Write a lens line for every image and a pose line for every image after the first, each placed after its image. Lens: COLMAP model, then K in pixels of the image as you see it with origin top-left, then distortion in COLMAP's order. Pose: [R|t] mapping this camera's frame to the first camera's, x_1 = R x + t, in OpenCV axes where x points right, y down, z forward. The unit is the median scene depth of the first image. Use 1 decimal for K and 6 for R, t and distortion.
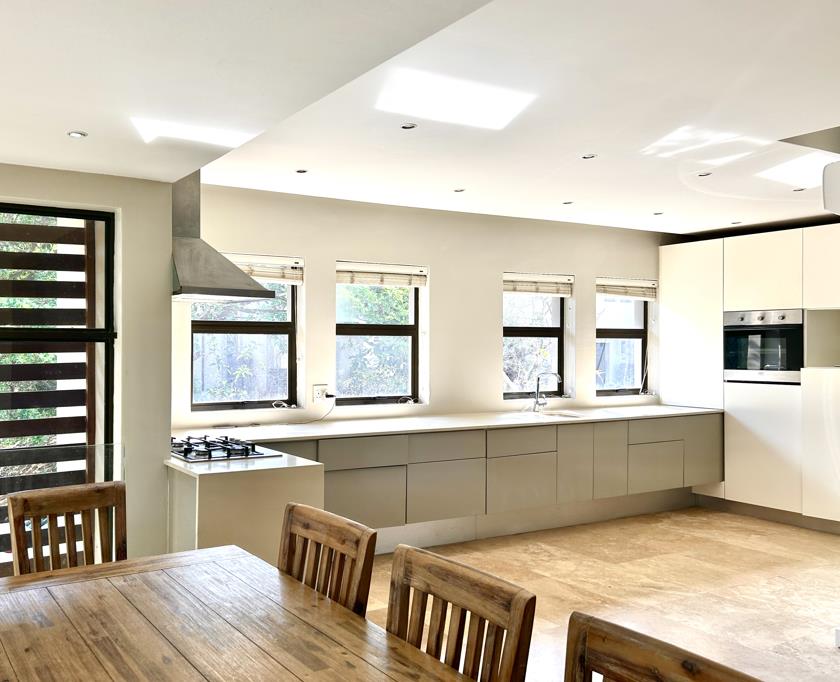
lens RADIAL K [[824.6, 0, 420.0], [0, 824.6, 341.0], [0, 0, 1]] dist [0.019021, 0.002918]
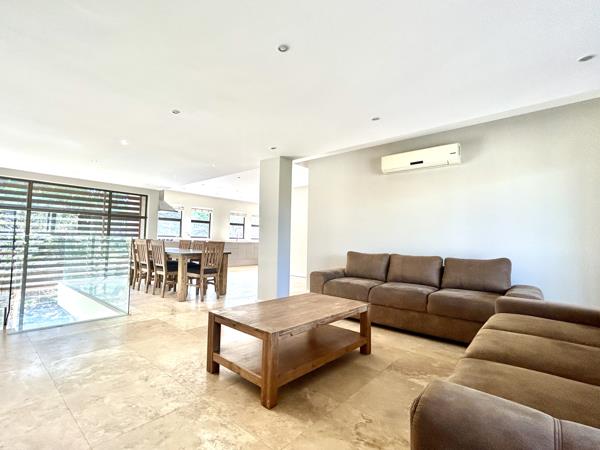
lens RADIAL K [[285.7, 0, 300.0], [0, 285.7, 225.0], [0, 0, 1]] dist [-0.000340, -0.000025]
pose [[0.970082, 0.040888, 0.239310, 0.110455], [-0.029874, 0.998329, -0.049472, 0.069763], [-0.240933, 0.040843, 0.969682, -0.713374]]
